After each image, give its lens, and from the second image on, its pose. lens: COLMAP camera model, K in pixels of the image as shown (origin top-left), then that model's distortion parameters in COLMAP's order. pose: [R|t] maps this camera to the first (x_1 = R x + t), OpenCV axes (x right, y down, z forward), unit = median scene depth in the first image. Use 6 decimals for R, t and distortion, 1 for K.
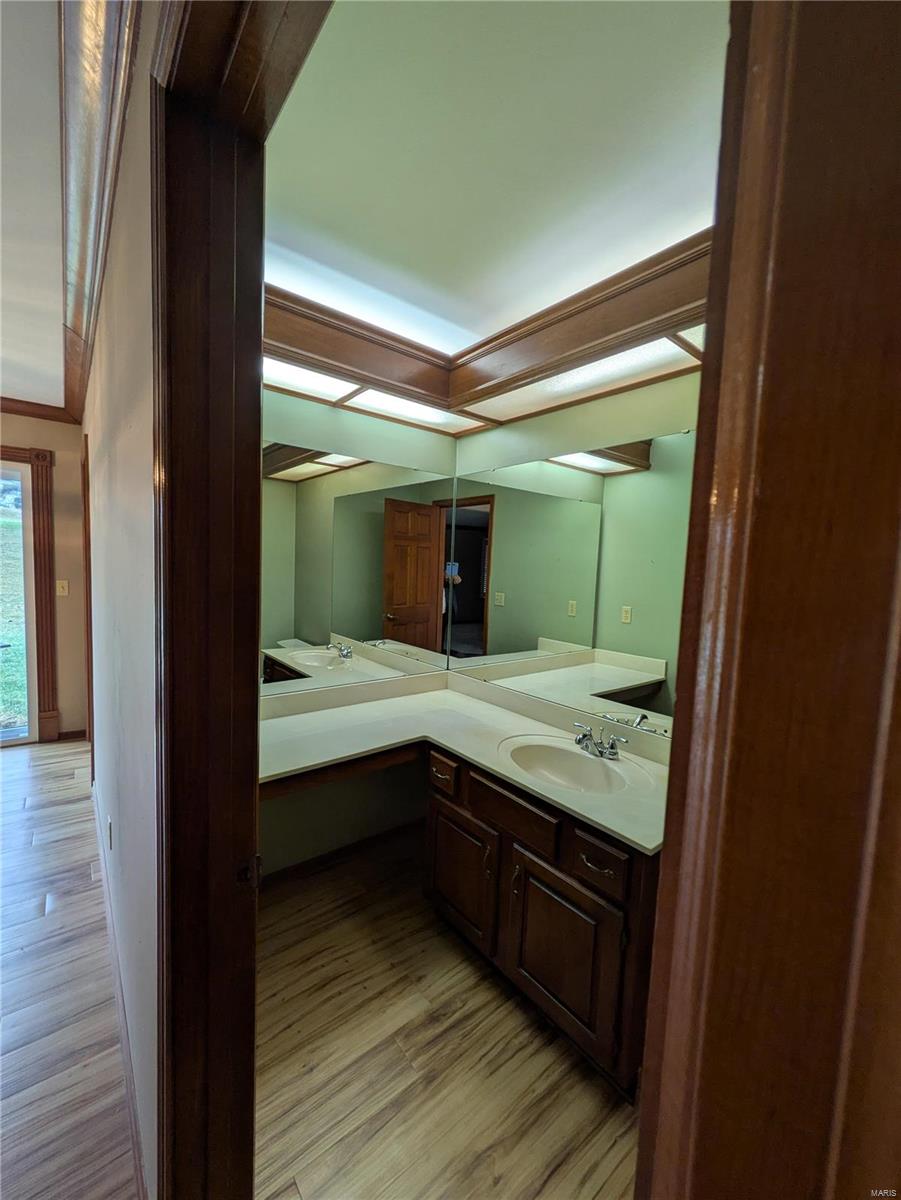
lens RADIAL K [[476.3, 0, 446.8], [0, 476.3, 598.9], [0, 0, 1]] dist [0.001450, -0.000063]
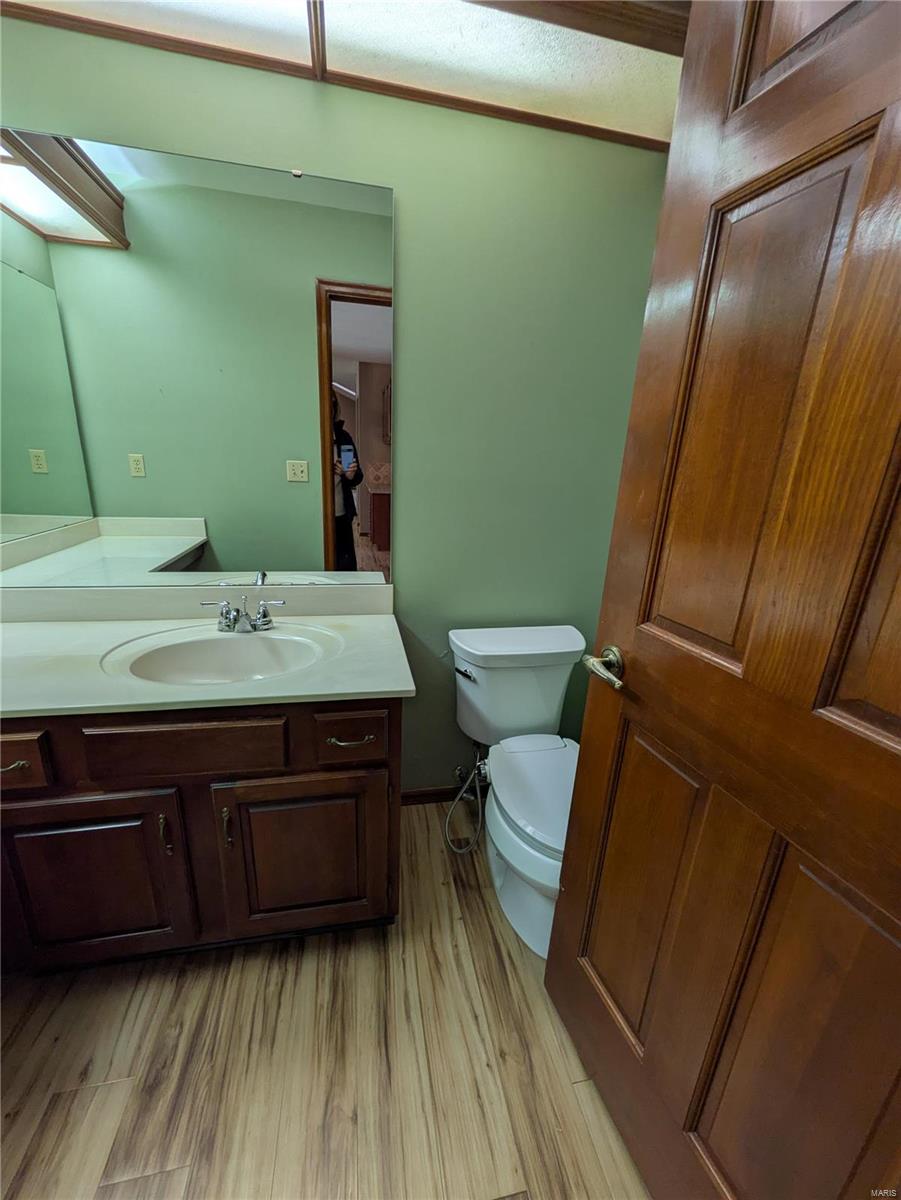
lens RADIAL K [[476.3, 0, 448.0], [0, 476.3, 602.7], [0, 0, 1]] dist [0.001450, -0.000063]
pose [[0.457986, -0.273591, 0.845811, -0.201889], [0.031189, 0.955822, 0.292288, 0.072145], [-0.888412, -0.107484, 0.446286, 0.405680]]
